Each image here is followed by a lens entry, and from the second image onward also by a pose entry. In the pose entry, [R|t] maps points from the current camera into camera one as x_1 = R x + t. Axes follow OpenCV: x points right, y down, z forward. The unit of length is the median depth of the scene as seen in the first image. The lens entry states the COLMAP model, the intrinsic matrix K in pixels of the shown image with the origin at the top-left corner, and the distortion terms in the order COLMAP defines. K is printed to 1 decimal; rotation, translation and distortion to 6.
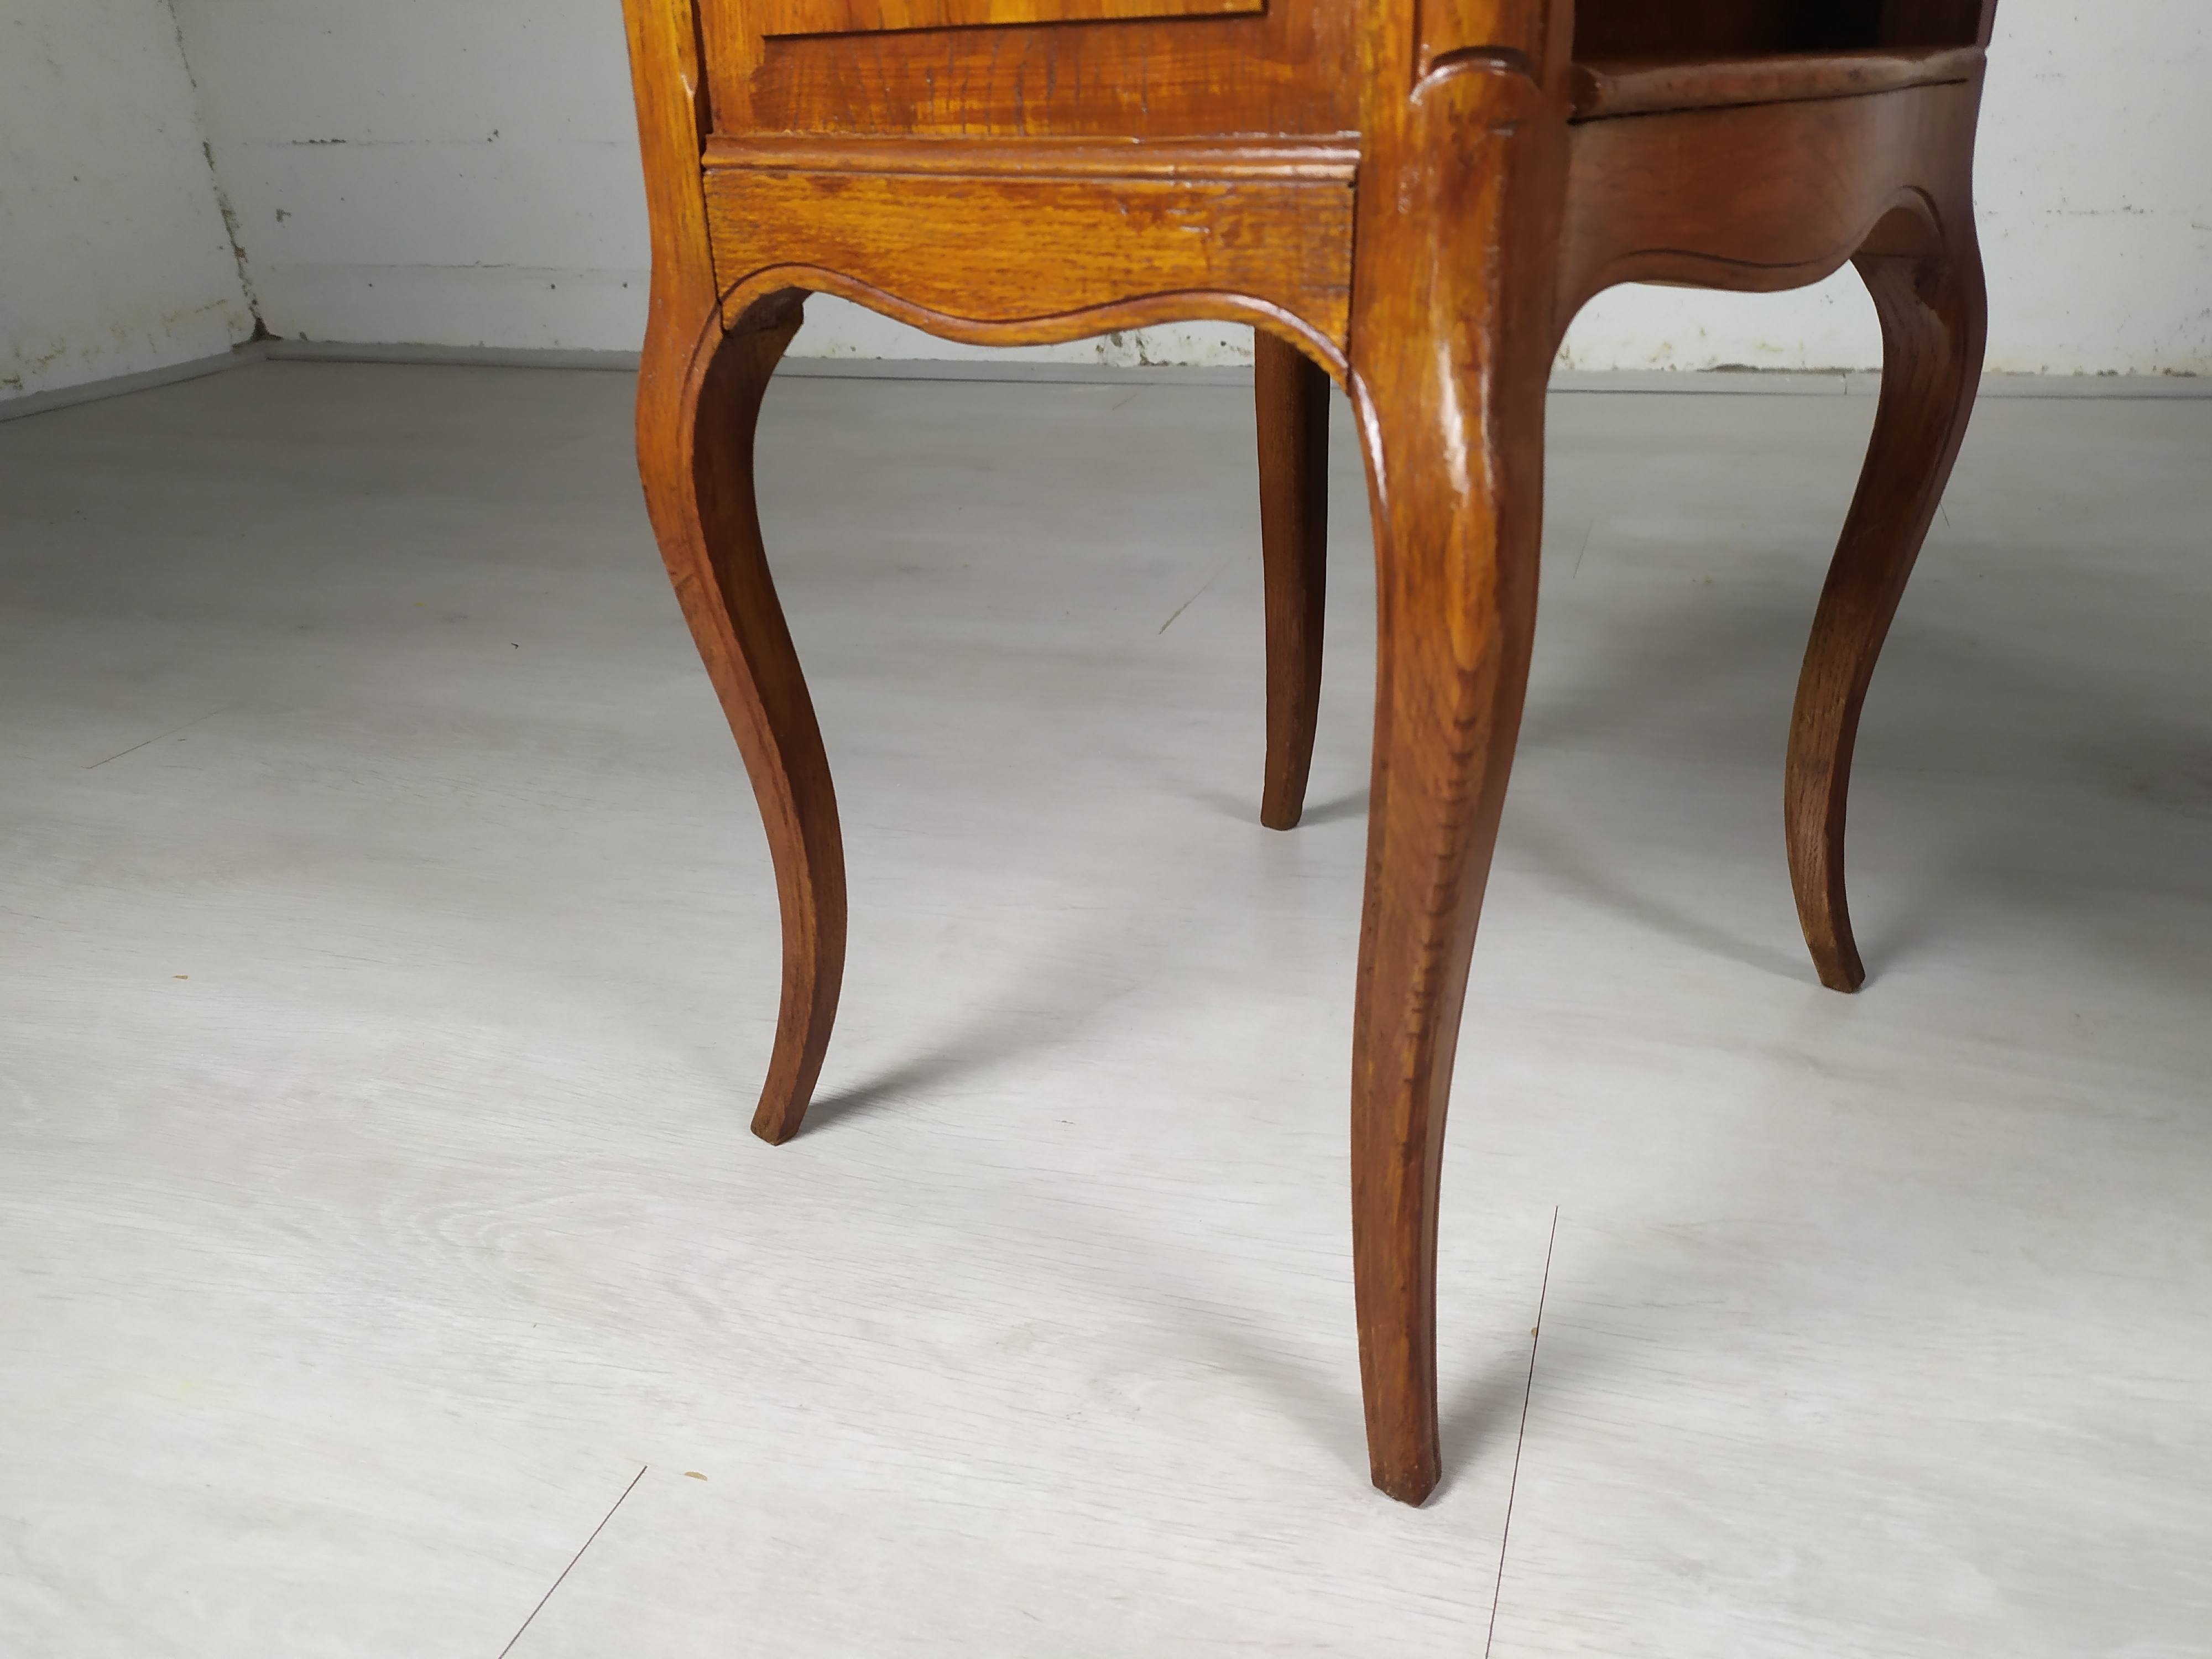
lens RADIAL K [[1659.0, 0, 1114.4], [0, 1659.0, 826.0], [0, 0, 1]] dist [0.058246, -0.084055]
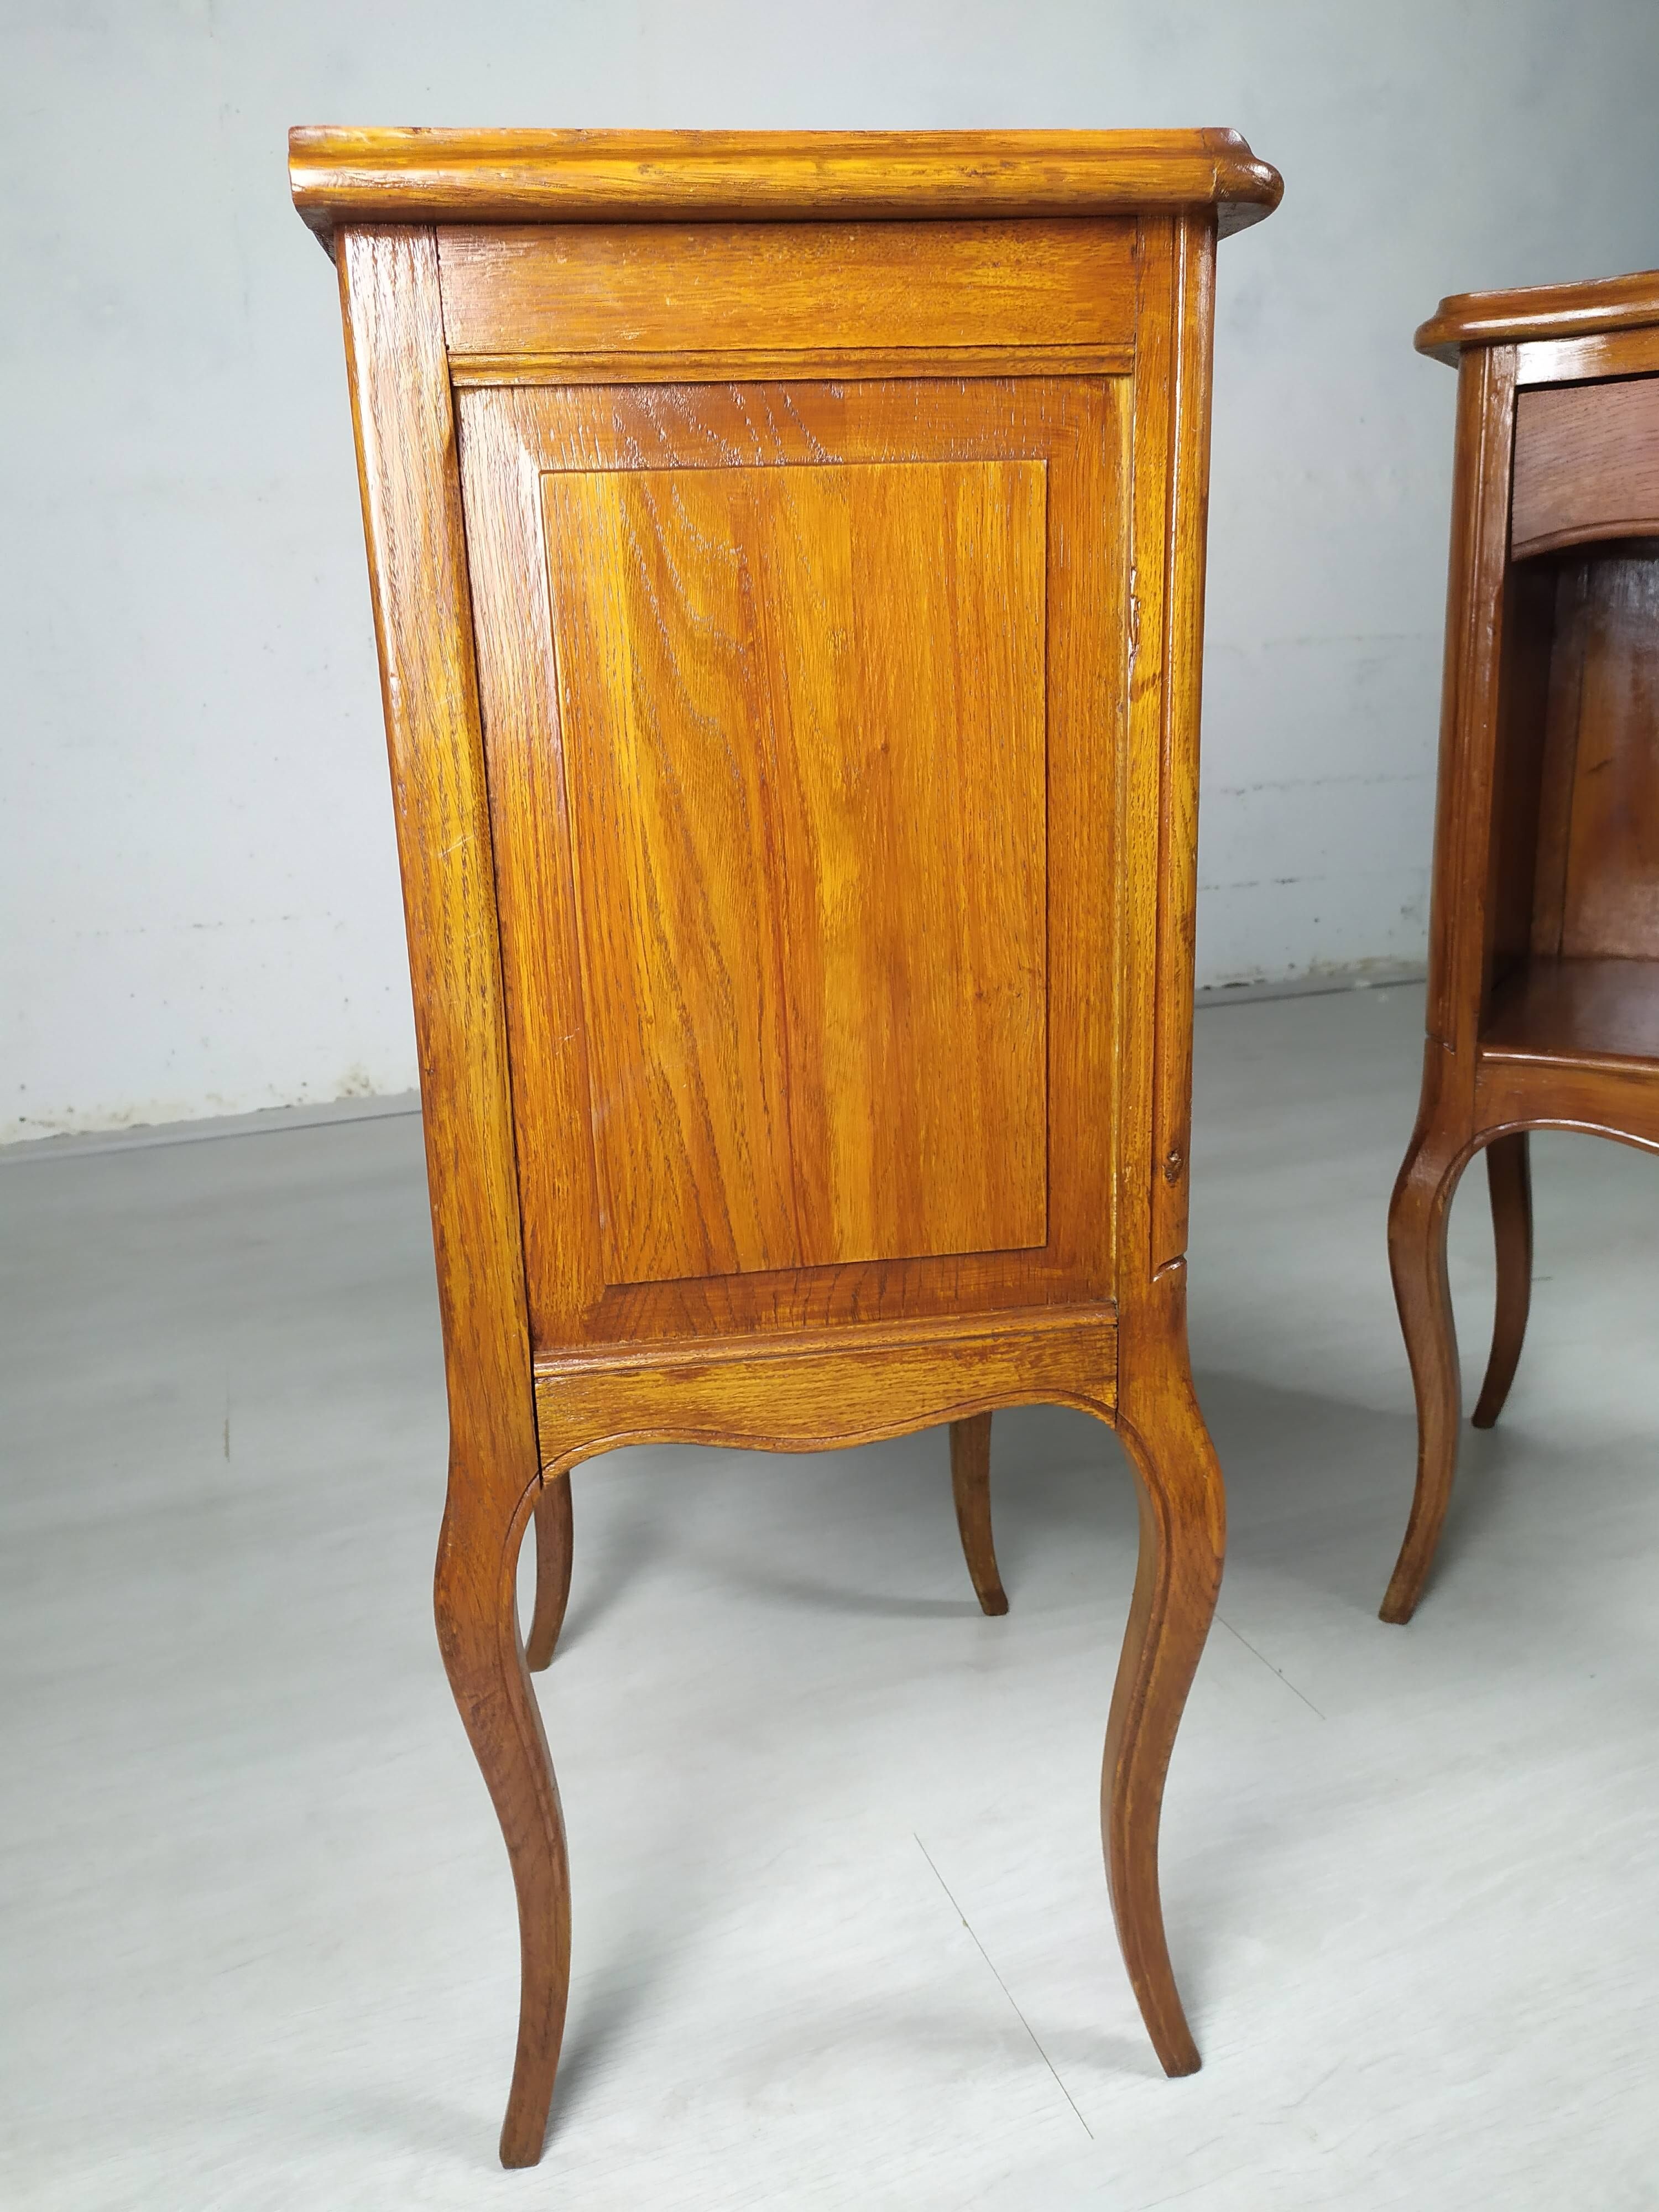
lens RADIAL K [[1659.0, 0, 822.0], [0, 1659.0, 1106.4], [0, 0, 1]] dist [0.058246, -0.084055]
pose [[0.681872, -0.193630, 0.705378, -1.115513], [0.326394, 0.943543, -0.056510, -0.523683], [-0.654612, 0.268764, 0.706575, -0.111826]]
